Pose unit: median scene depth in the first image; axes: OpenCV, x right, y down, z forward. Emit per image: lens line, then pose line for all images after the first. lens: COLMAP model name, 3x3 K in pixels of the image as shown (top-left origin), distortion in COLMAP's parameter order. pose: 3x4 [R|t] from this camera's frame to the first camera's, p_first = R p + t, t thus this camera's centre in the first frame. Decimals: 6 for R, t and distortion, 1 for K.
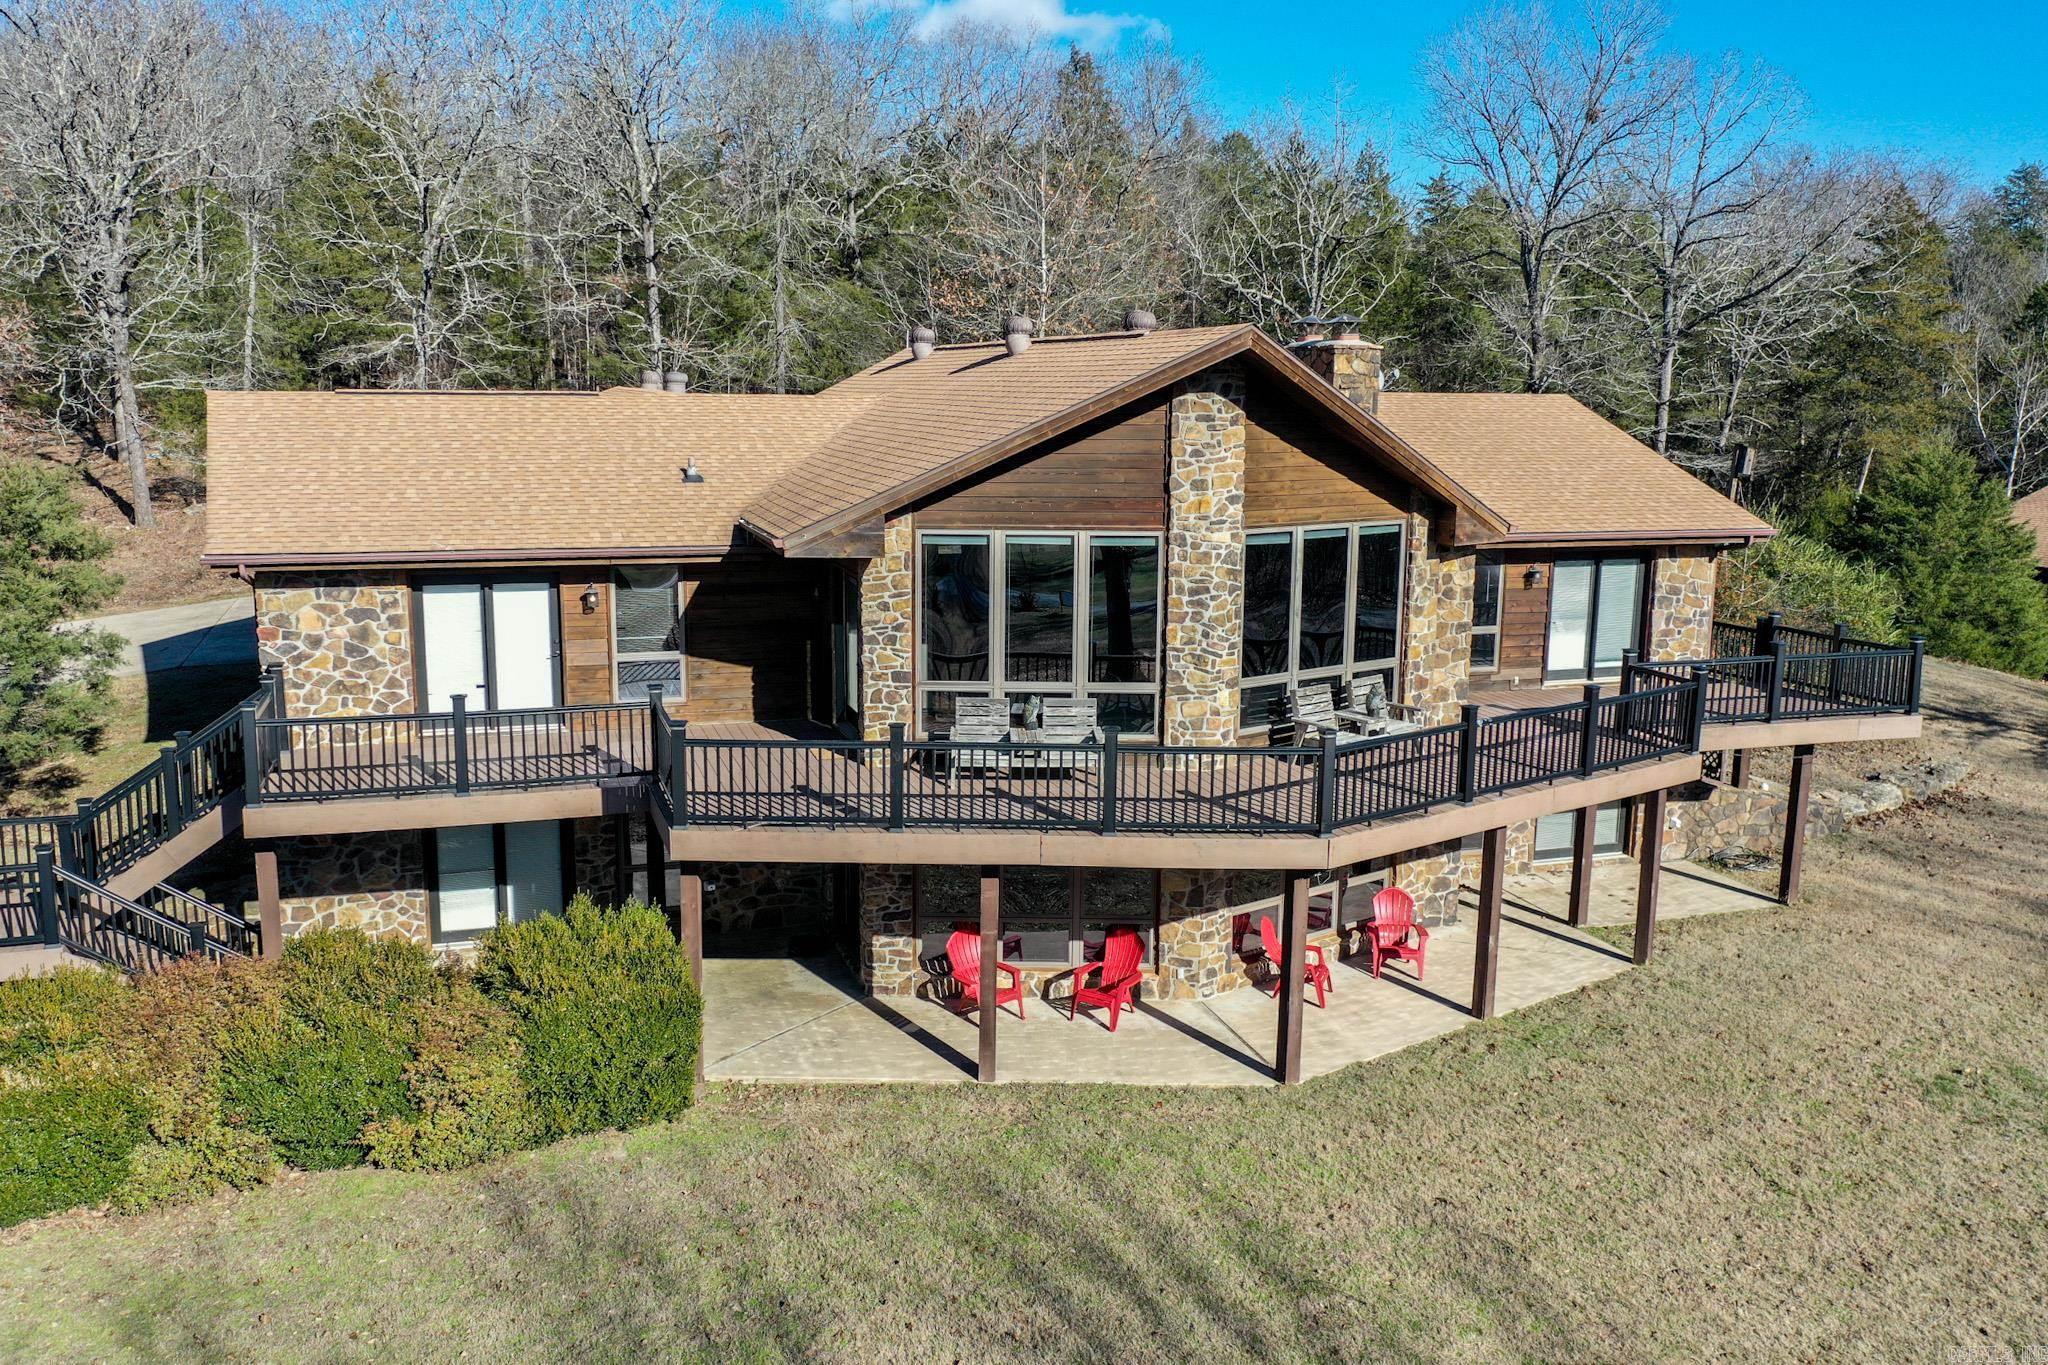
lens RADIAL K [[1644.1, 0, 1024.0], [0, 1644.1, 682.5], [0, 0, 1]] dist [-0.001368, -0.001020]
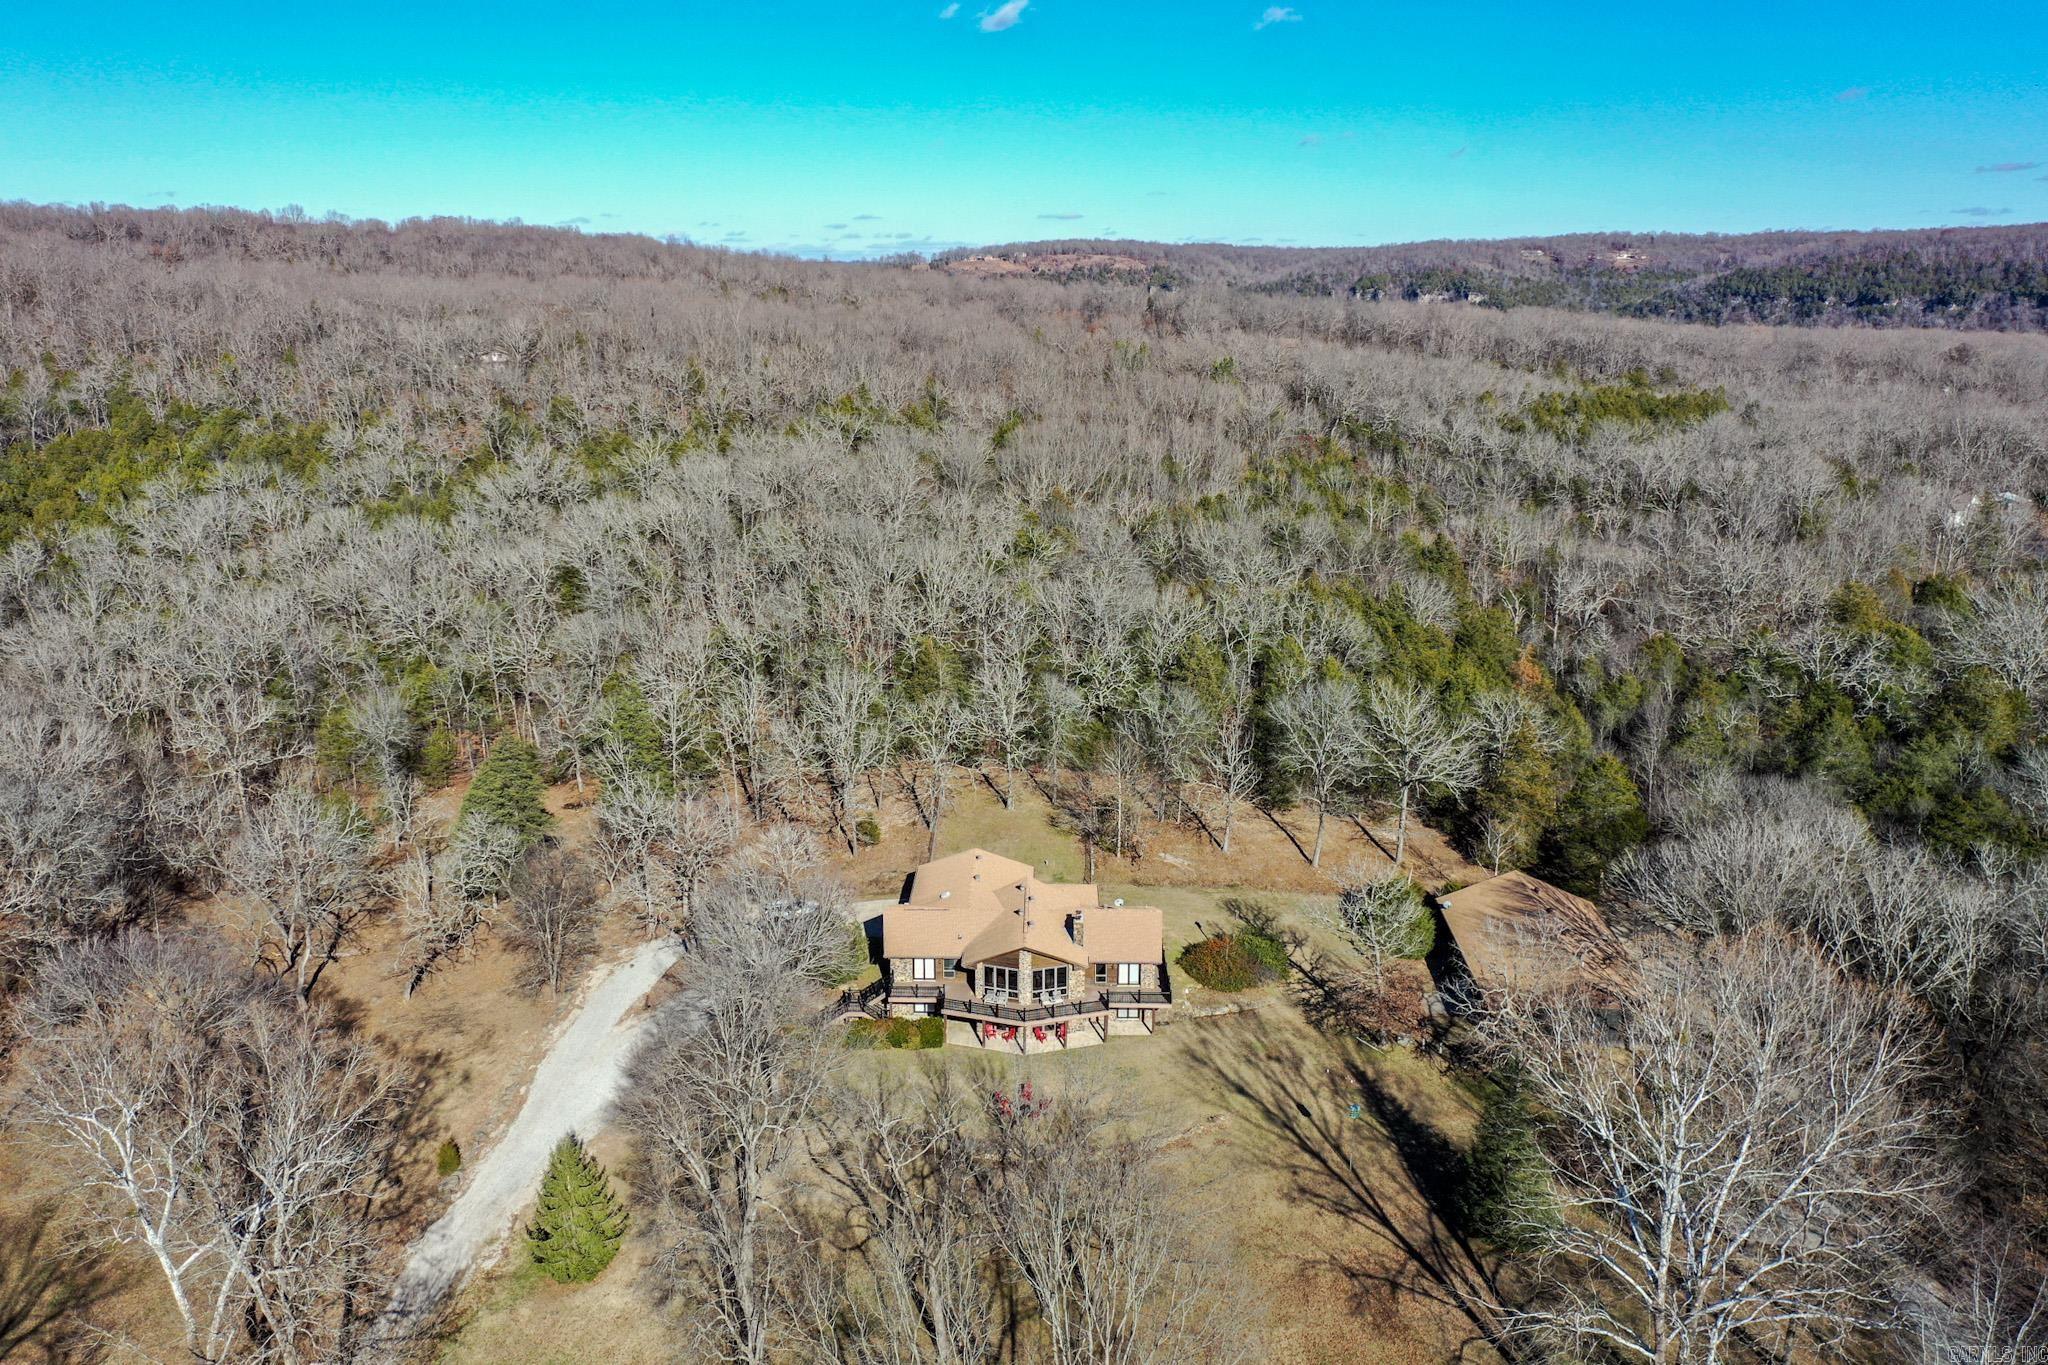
lens RADIAL K [[1644.1, 0, 1024.0], [0, 1644.1, 682.5], [0, 0, 1]] dist [-0.001368, -0.001020]
pose [[0.944087, 0.067807, -0.322647, 2.057250], [-0.049230, 0.996644, 0.065402, -1.593428], [0.325999, -0.045861, 0.944257, -4.924357]]
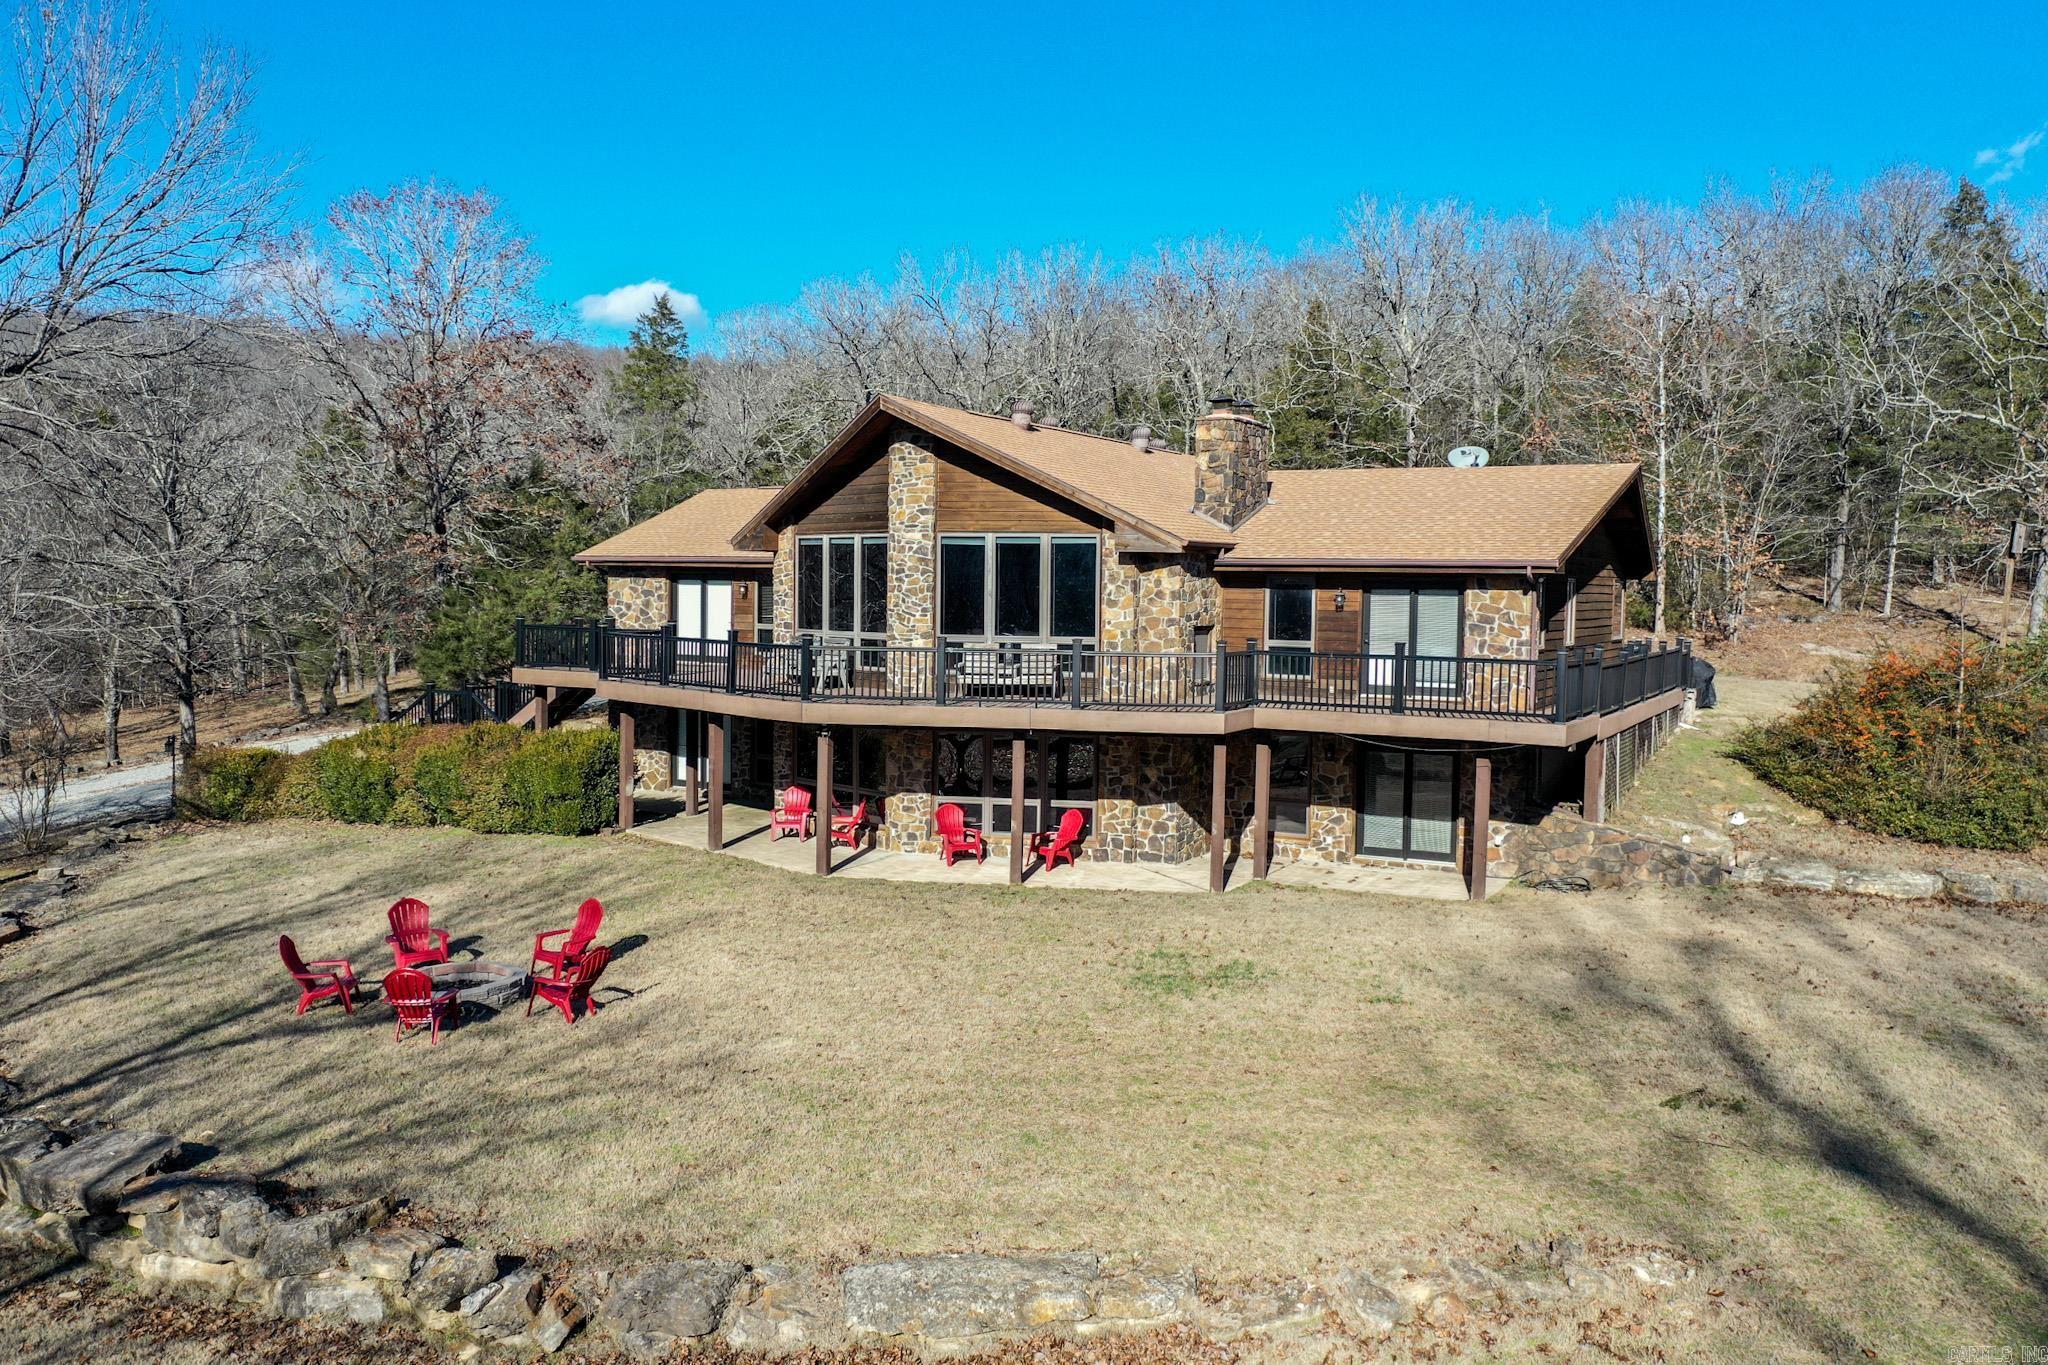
lens RADIAL K [[1644.1, 0, 1024.0], [0, 1644.1, 682.5], [0, 0, 1]] dist [-0.001368, -0.001020]
pose [[0.688266, 0.041859, -0.724250, 1.242094], [-0.136919, 0.987887, -0.073019, 0.136018], [0.712421, 0.149420, 0.685660, 0.052259]]
